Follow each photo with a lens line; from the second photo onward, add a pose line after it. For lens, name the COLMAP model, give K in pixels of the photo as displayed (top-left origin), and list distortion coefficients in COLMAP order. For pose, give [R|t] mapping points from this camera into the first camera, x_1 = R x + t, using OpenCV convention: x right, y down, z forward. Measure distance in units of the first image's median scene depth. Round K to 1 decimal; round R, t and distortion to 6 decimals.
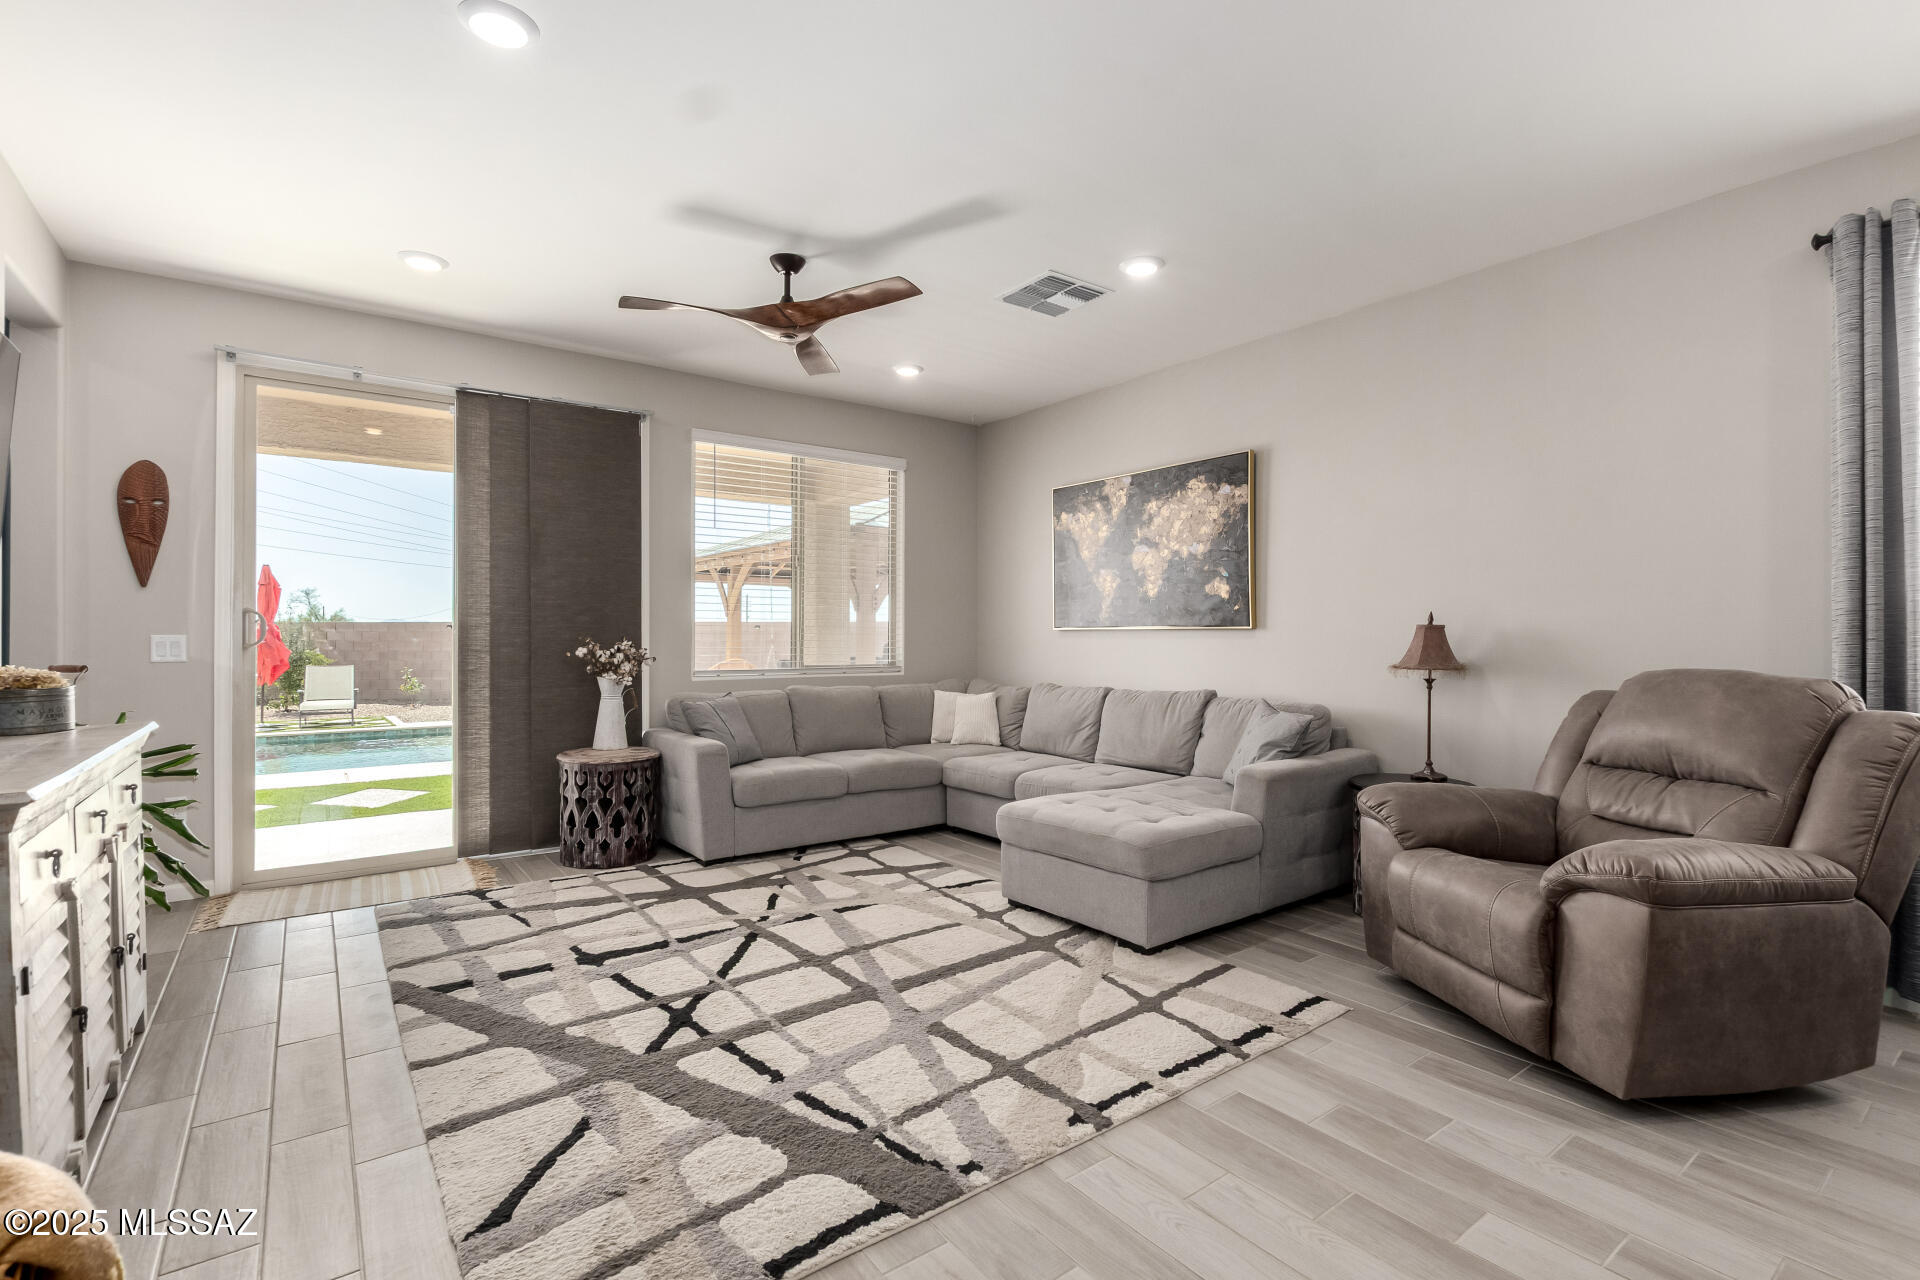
lens RADIAL K [[883.8, 0, 1001.8], [0, 883.8, 635.4], [0, 0, 1]] dist [0.006570, -0.002890]
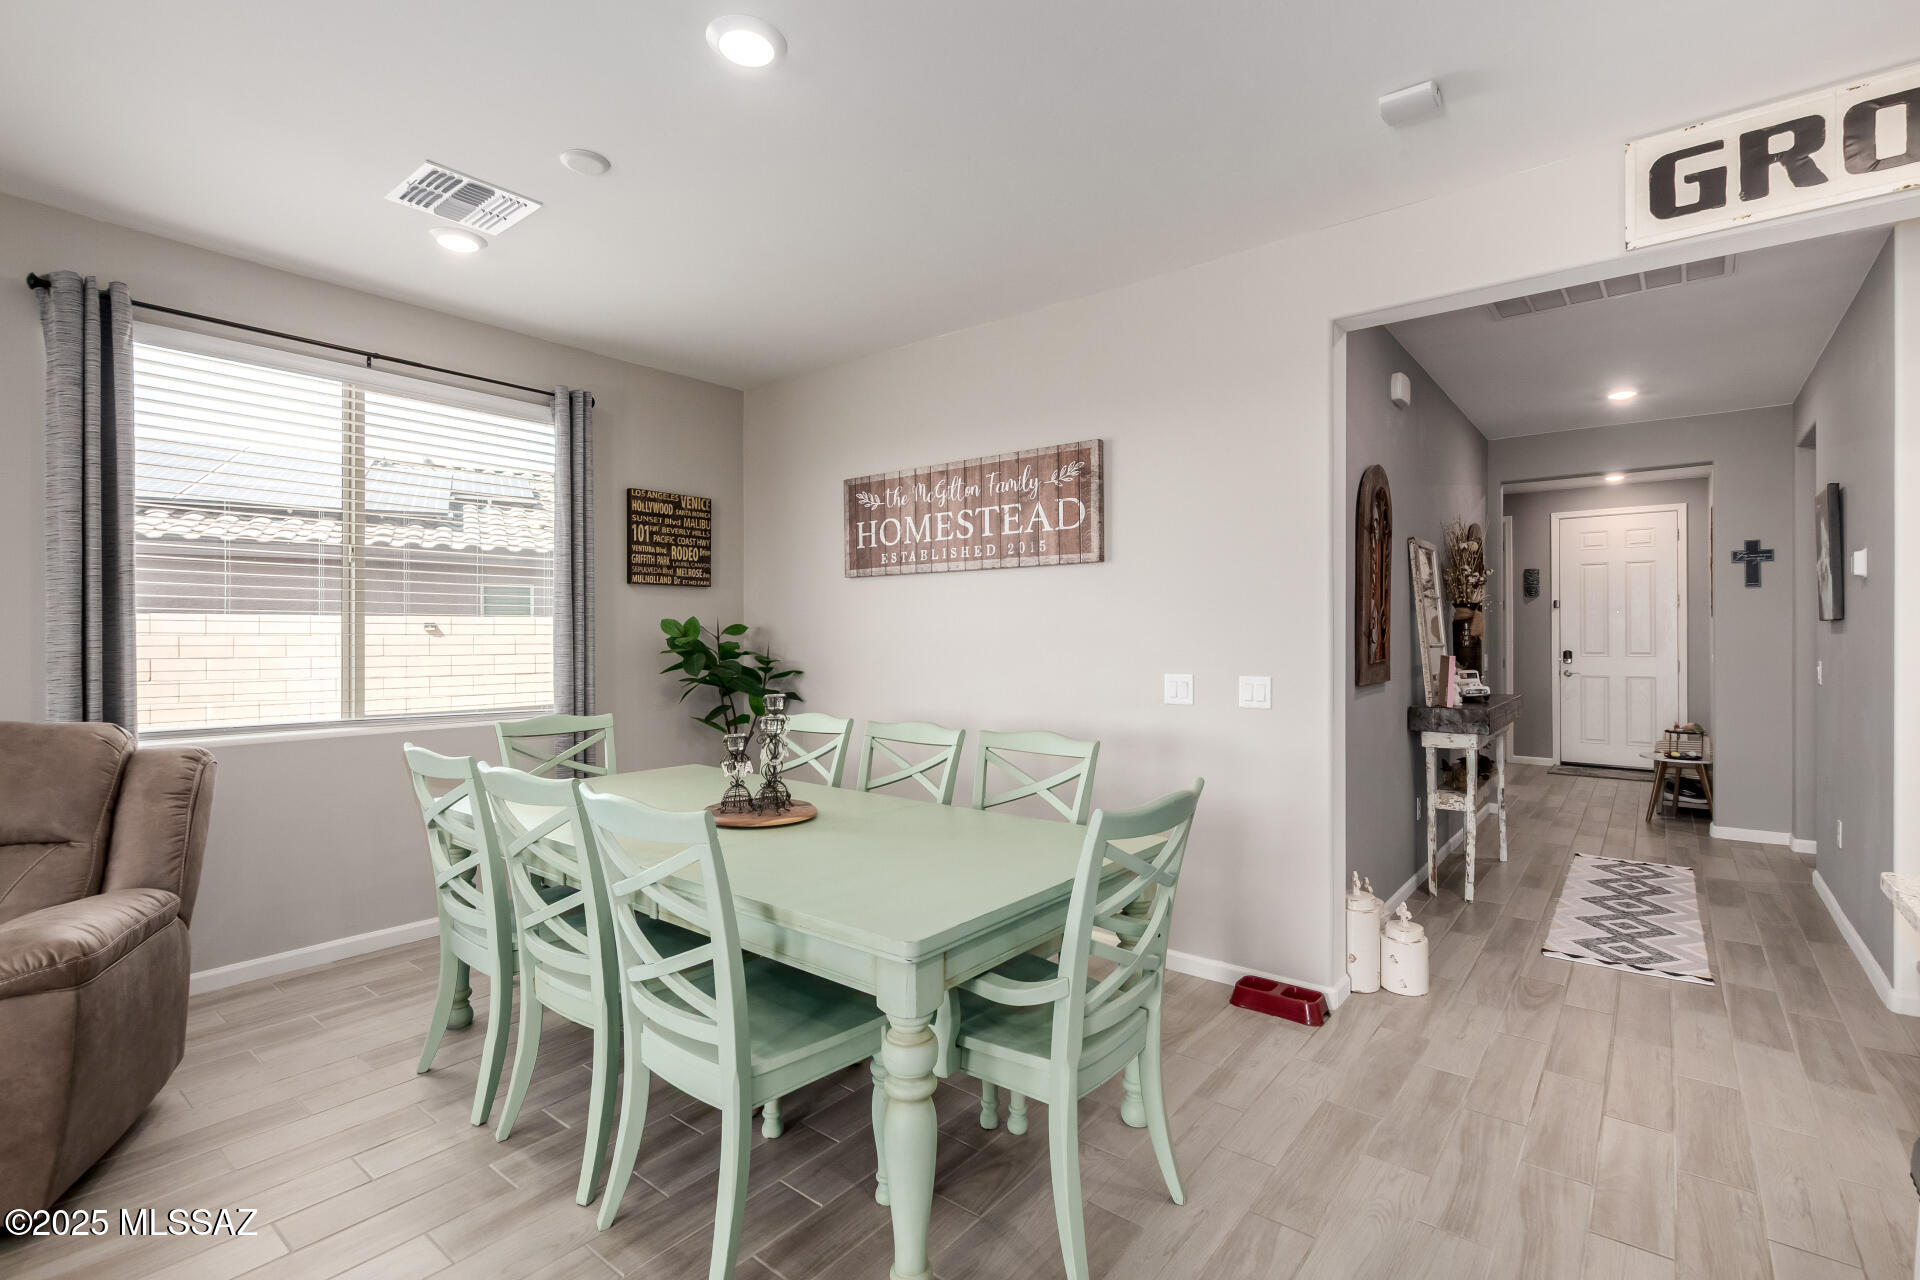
lens RADIAL K [[883.8, 0, 931.8], [0, 883.8, 635.8], [0, 0, 1]] dist [0.006570, -0.002890]
pose [[-0.216209, -0.000823, 0.976347, -0.210552], [-0.001189, 0.999999, 0.000580, -0.037764], [-0.976346, -0.001036, -0.216210, 0.180384]]
